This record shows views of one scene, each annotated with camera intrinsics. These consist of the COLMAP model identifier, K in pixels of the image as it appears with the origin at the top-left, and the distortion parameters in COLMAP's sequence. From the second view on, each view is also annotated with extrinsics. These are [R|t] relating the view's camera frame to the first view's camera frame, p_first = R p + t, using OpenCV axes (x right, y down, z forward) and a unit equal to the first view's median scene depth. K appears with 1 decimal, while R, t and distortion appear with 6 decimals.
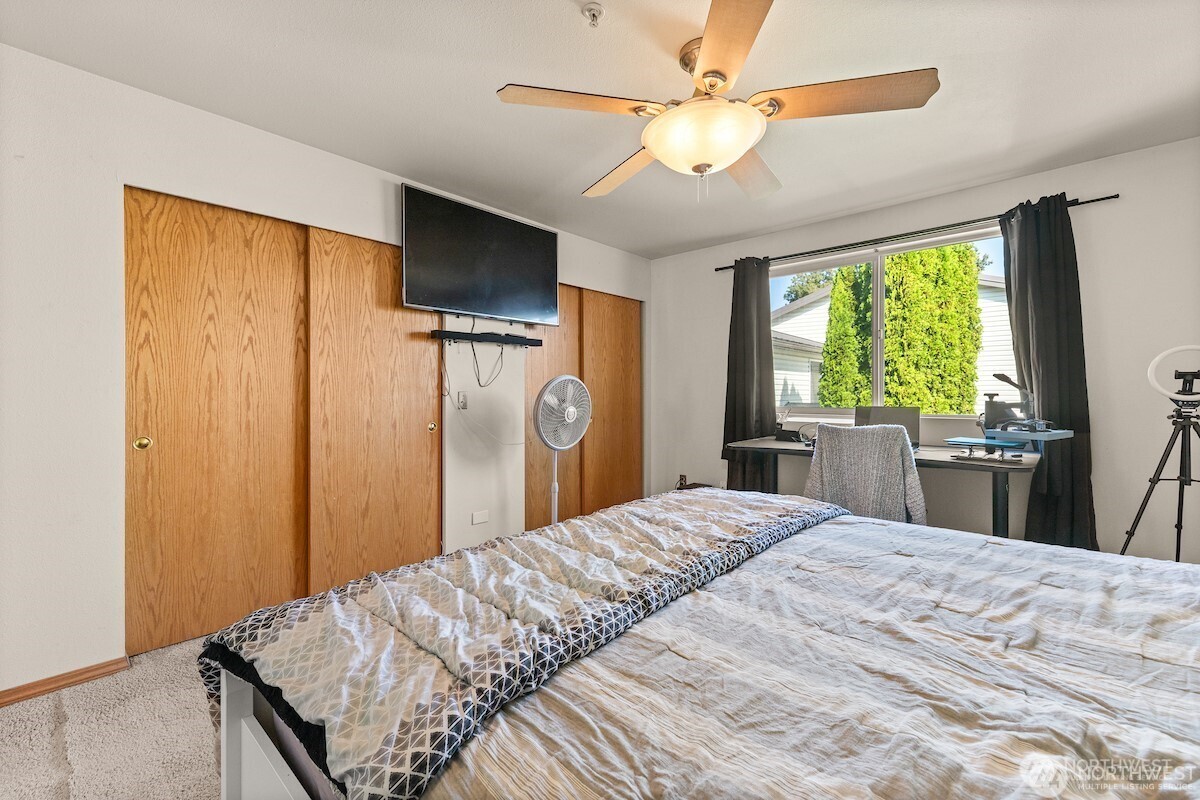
lens RADIAL K [[495.3, 0, 600.3], [0, 495.3, 386.5], [0, 0, 1]] dist [0.005437, -0.000150]
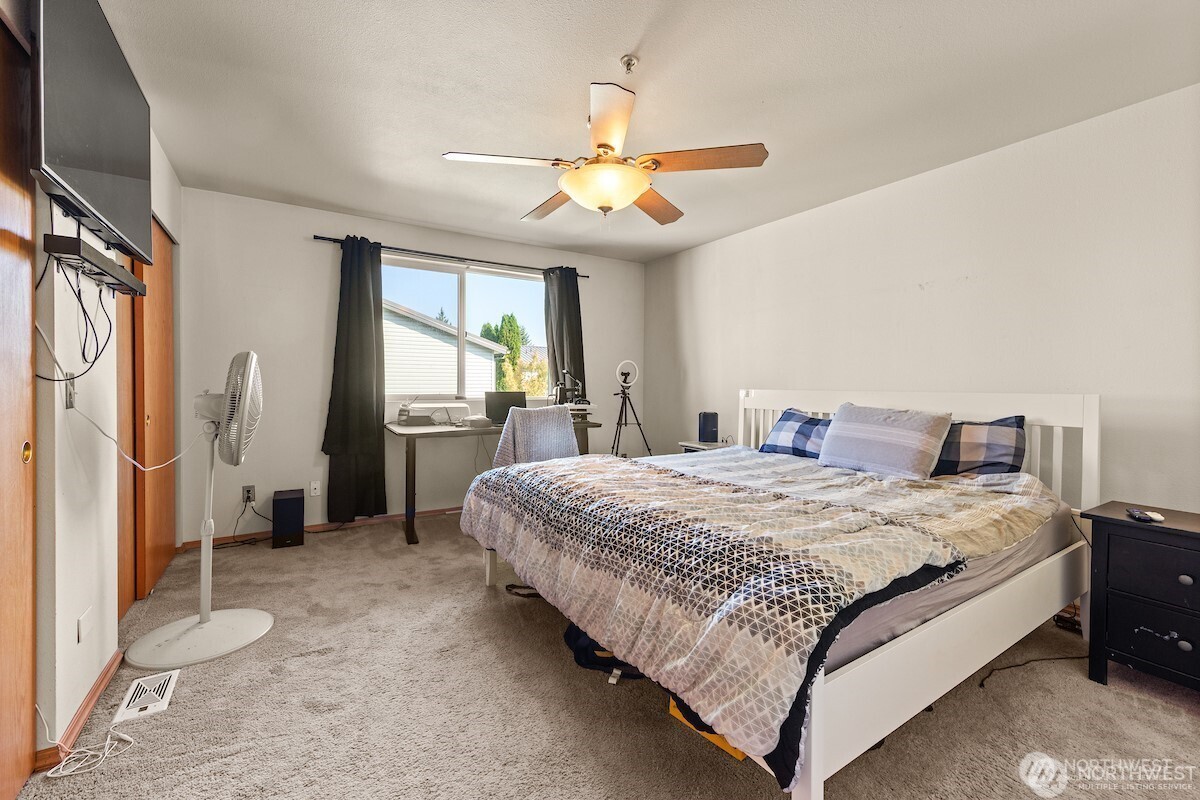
lens RADIAL K [[495.3, 0, 600.3], [0, 495.3, 386.5], [0, 0, 1]] dist [0.005437, -0.000150]
pose [[0.272436, -0.001830, 0.962172, -0.664698], [-0.018187, 0.999810, 0.007052, 0.013716], [-0.962002, -0.019420, 0.272351, 0.399623]]
